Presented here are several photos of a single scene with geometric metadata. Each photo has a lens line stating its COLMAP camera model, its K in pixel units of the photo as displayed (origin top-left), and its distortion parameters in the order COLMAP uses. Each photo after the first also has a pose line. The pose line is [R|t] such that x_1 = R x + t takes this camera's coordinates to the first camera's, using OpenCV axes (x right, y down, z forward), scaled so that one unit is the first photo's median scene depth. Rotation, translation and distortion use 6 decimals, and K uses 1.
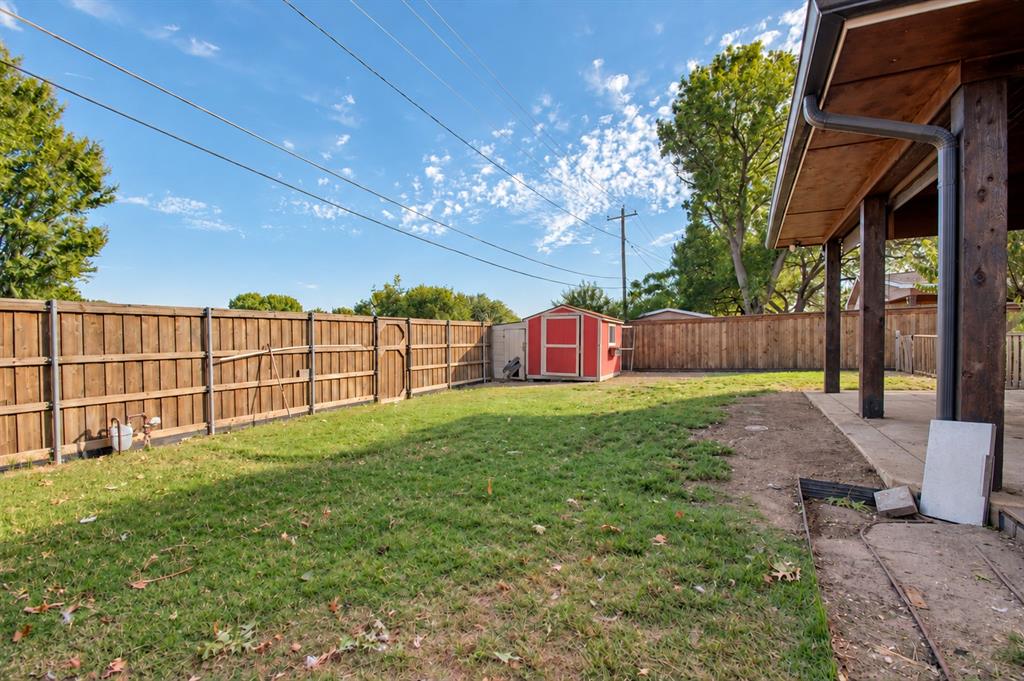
lens RADIAL K [[479.7, 0, 512.0], [0, 479.7, 340.5], [0, 0, 1]] dist [-0.000899, -0.000245]
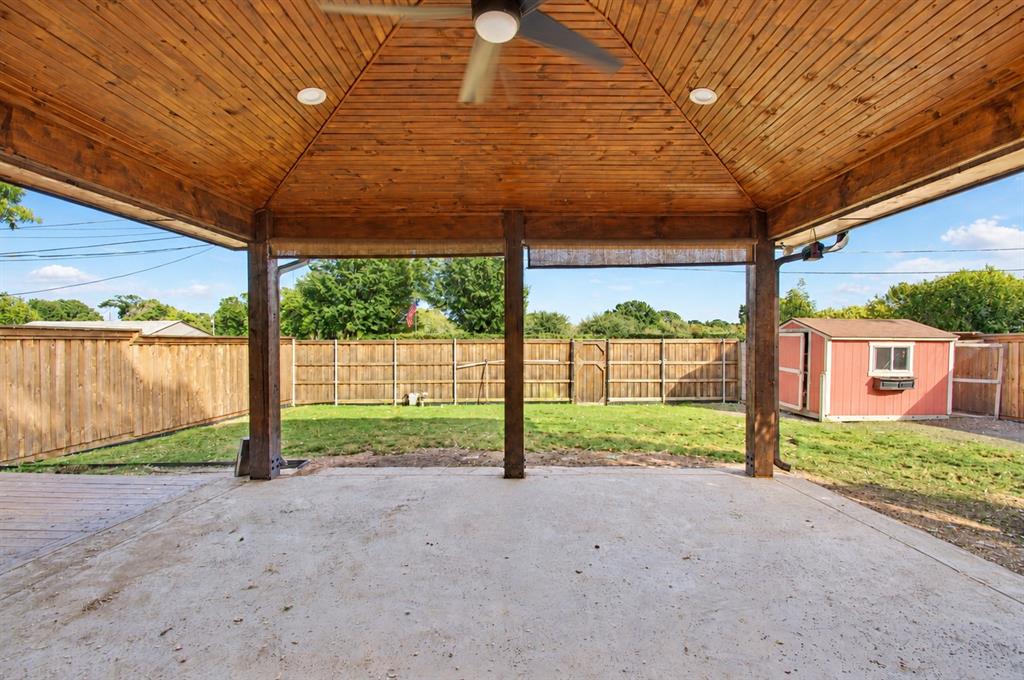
lens RADIAL K [[479.7, 0, 512.0], [0, 479.7, 340.0], [0, 0, 1]] dist [-0.000899, -0.000245]
pose [[0.413676, 0.011886, -0.910347, 0.801949], [-0.005508, 0.999929, 0.010553, -0.057420], [0.910408, 0.000649, 0.413712, 0.268953]]
